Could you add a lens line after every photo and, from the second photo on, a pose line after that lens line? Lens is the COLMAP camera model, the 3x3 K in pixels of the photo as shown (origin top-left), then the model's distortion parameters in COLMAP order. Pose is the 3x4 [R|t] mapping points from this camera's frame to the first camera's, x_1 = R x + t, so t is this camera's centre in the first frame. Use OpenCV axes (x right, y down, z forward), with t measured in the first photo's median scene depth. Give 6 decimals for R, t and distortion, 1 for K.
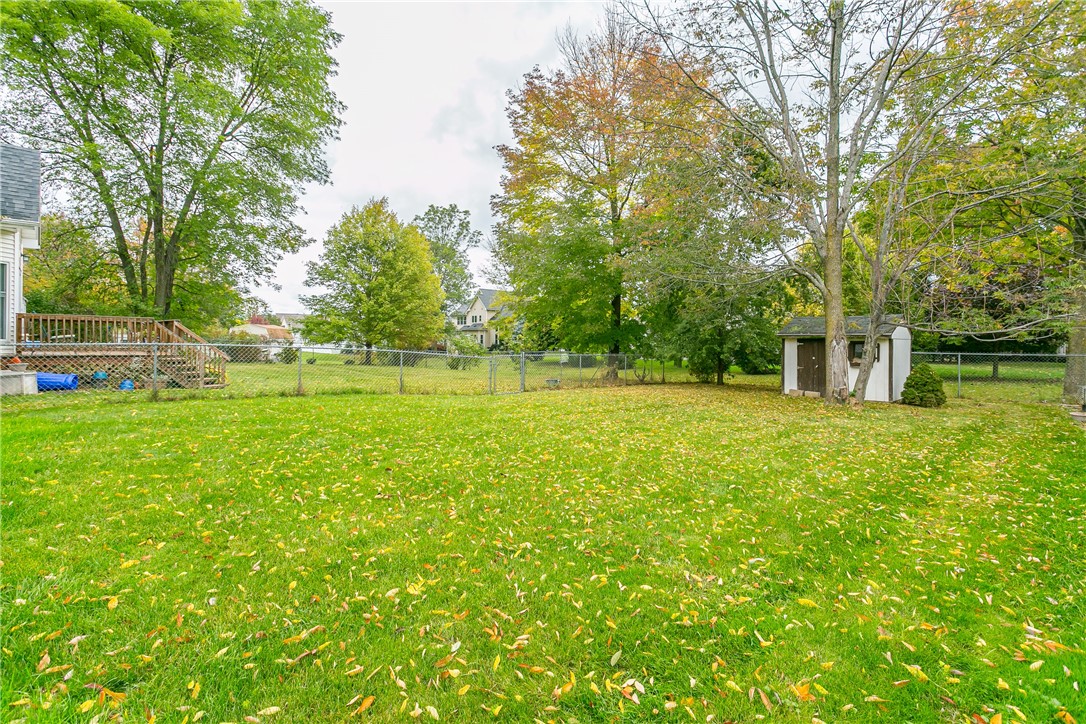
lens RADIAL K [[516.9, 0, 541.7], [0, 516.9, 339.4], [0, 0, 1]] dist [0.002771, 0.000422]
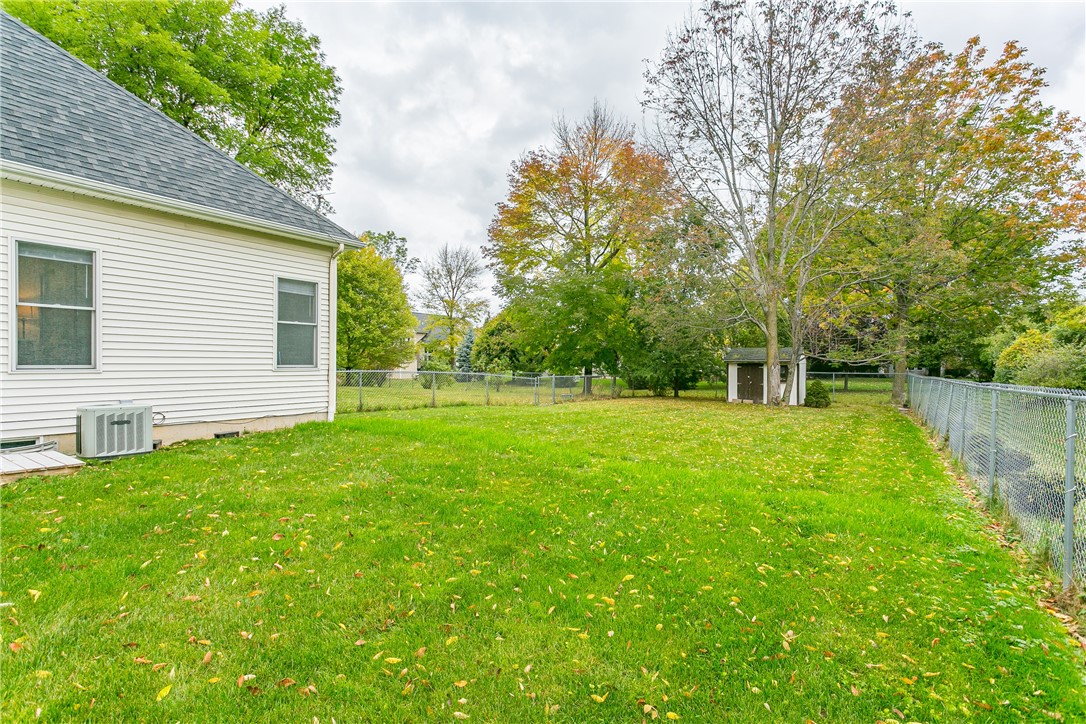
lens RADIAL K [[510.2, 0, 543.0], [0, 510.2, 362.0], [0, 0, 1]] dist [0.000490, 0.000051]
pose [[0.978236, -0.001568, 0.207487, -0.325173], [0.000459, 0.999985, 0.005393, -0.013125], [-0.207493, -0.005181, 0.978223, -0.272713]]
